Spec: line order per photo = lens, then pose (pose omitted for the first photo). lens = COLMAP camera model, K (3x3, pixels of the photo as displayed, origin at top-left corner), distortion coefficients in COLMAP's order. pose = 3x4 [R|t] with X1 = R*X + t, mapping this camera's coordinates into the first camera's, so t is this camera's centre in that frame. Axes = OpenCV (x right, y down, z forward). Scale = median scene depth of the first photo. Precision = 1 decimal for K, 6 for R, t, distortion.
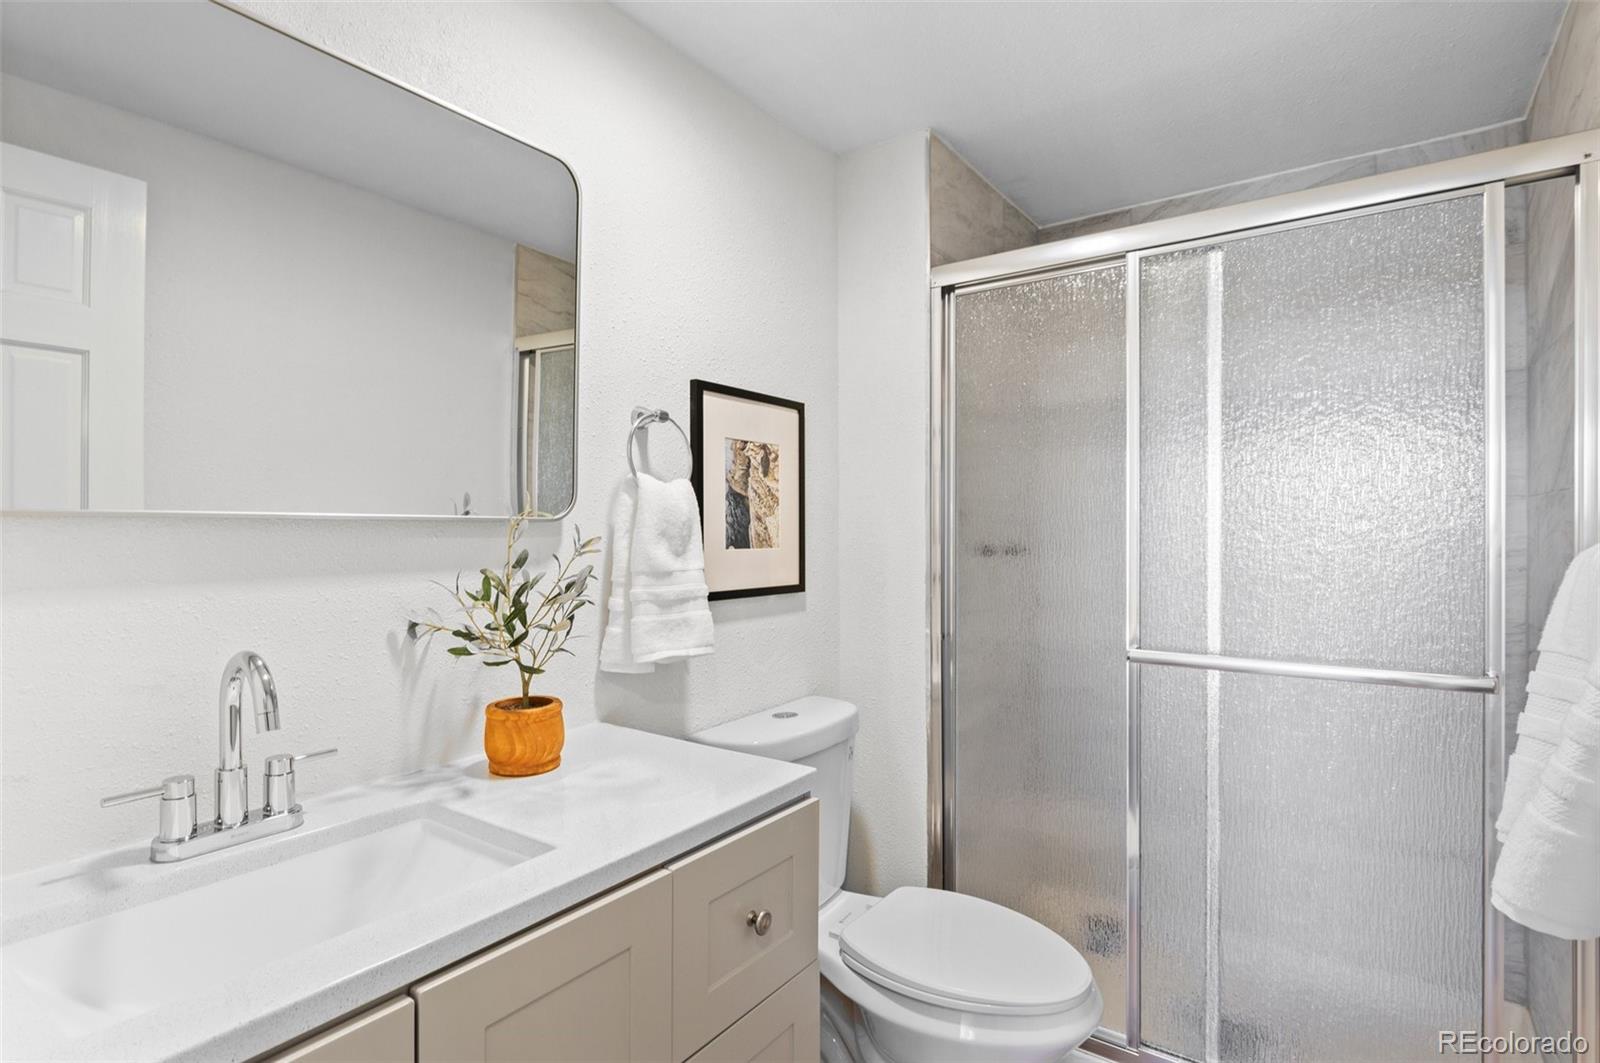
lens RADIAL K [[795.3, 0, 800.5], [0, 795.3, 537.6], [0, 0, 1]] dist [-0.001562, -0.000814]
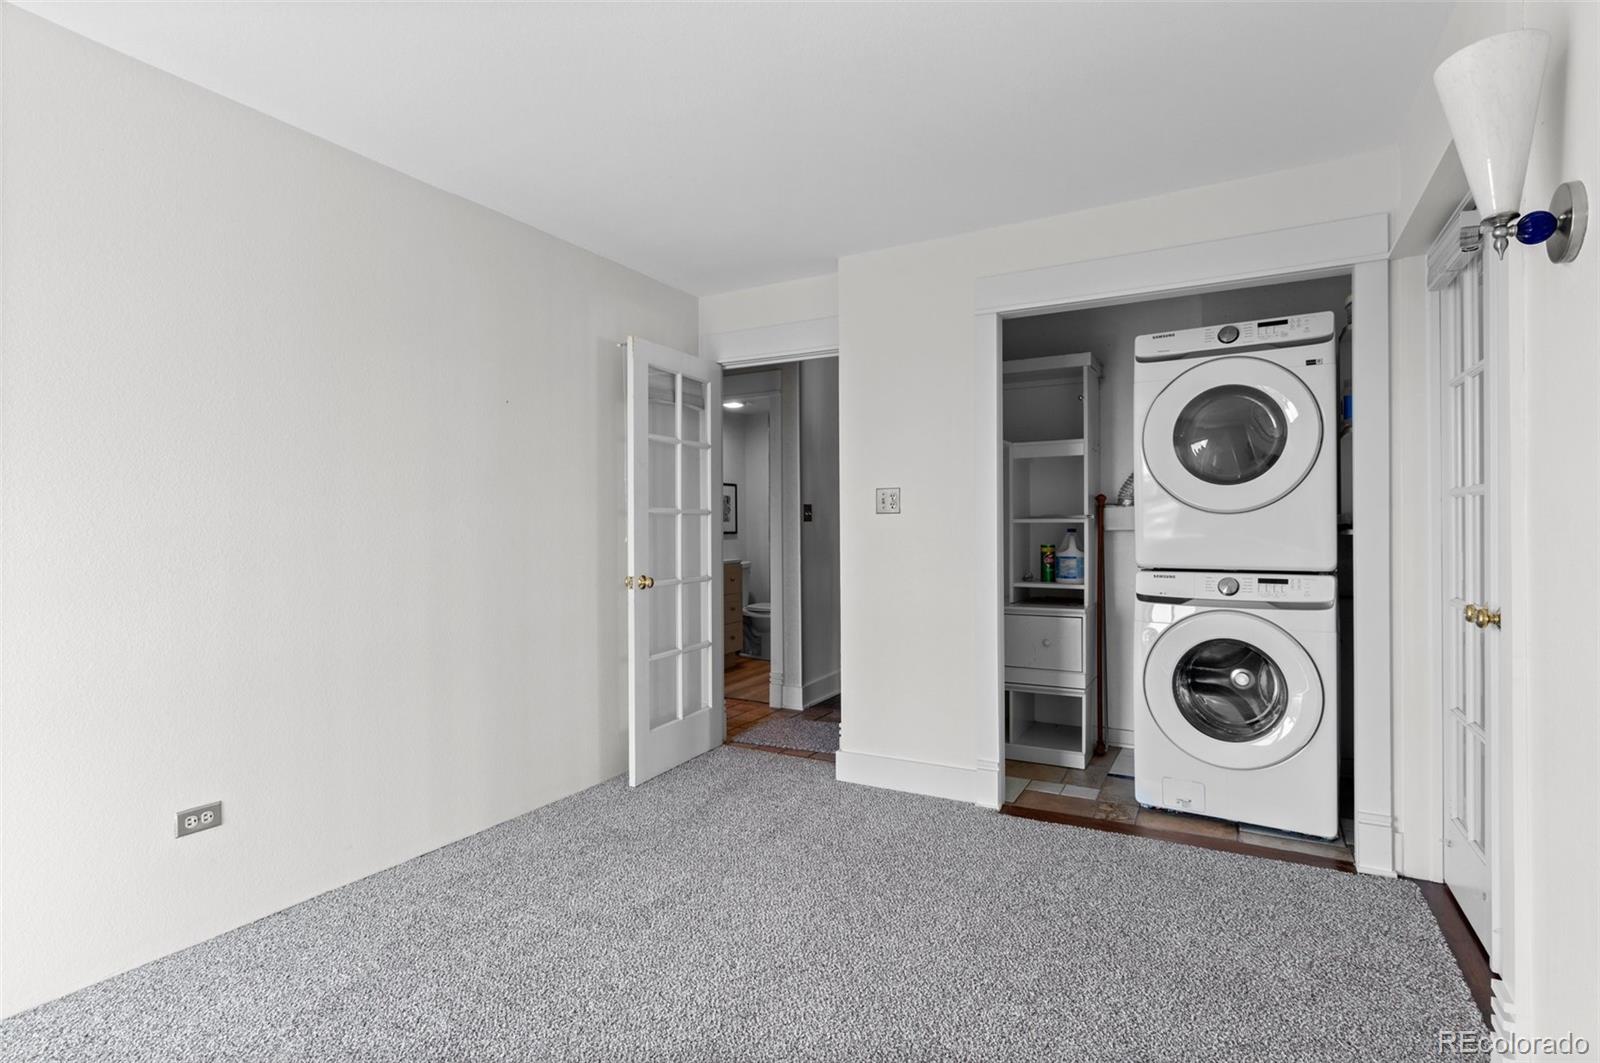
lens RADIAL K [[795.3, 0, 800.5], [0, 795.3, 537.6], [0, 0, 1]] dist [-0.001562, -0.000814]
pose [[0.993947, -0.007521, 0.109601, -0.113806], [0.006929, 0.999959, 0.005782, 0.072303], [-0.109640, -0.004988, 0.993959, -2.909638]]
